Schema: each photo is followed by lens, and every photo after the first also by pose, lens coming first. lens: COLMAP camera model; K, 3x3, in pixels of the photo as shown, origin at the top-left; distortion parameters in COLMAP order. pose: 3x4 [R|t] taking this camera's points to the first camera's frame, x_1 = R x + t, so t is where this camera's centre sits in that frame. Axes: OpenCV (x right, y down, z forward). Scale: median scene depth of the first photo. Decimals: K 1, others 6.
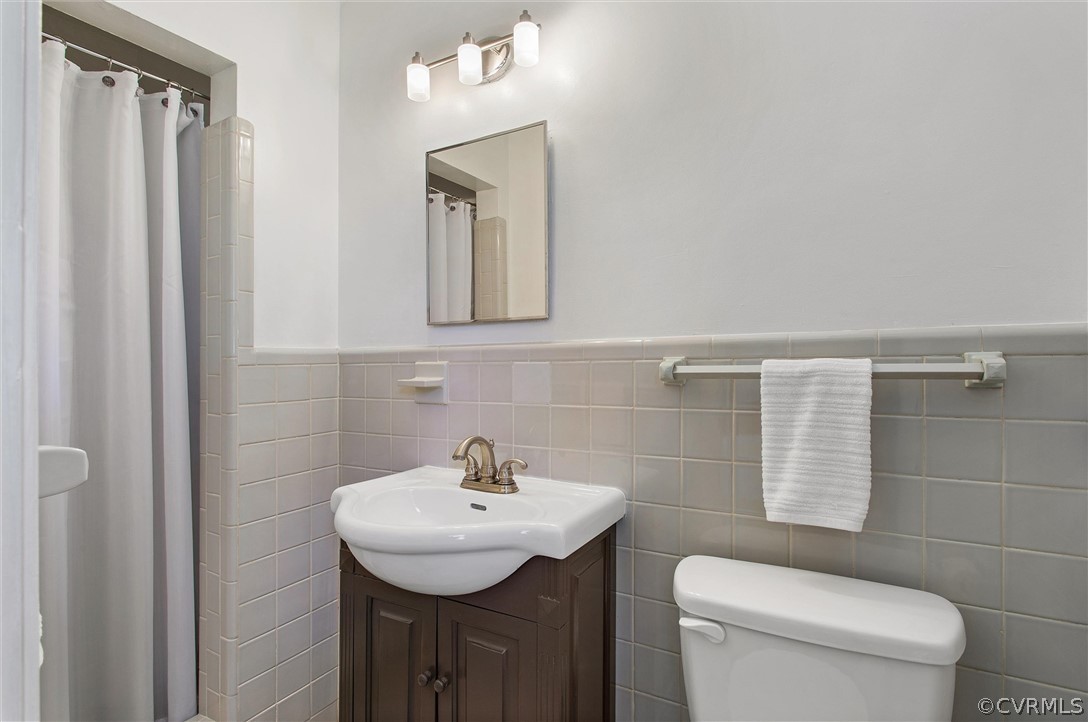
lens RADIAL K [[525.1, 0, 546.3], [0, 525.1, 367.0], [0, 0, 1]] dist [0.001852, 0.000220]
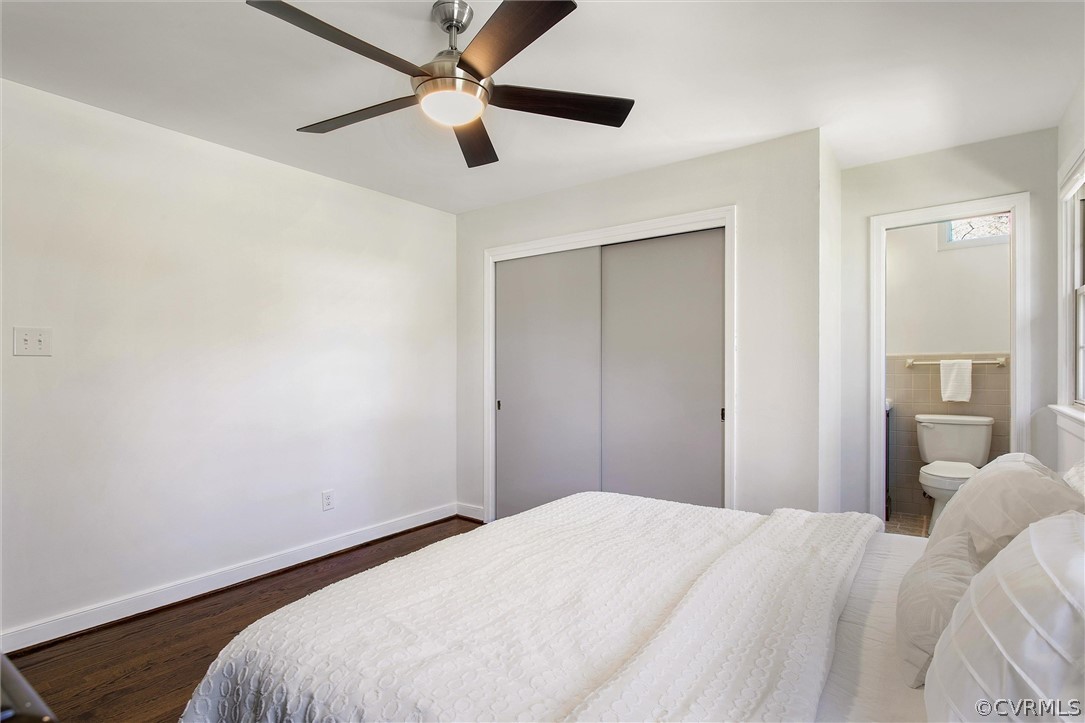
lens RADIAL K [[549.6, 0, 545.4], [0, 549.6, 366.4], [0, 0, 1]] dist [0.000603, 0.000589]
pose [[0.993561, -0.003415, -0.113245, -2.076435], [0.003144, 0.999992, -0.002575, 0.034630], [0.113253, 0.002203, 0.993564, -3.435623]]
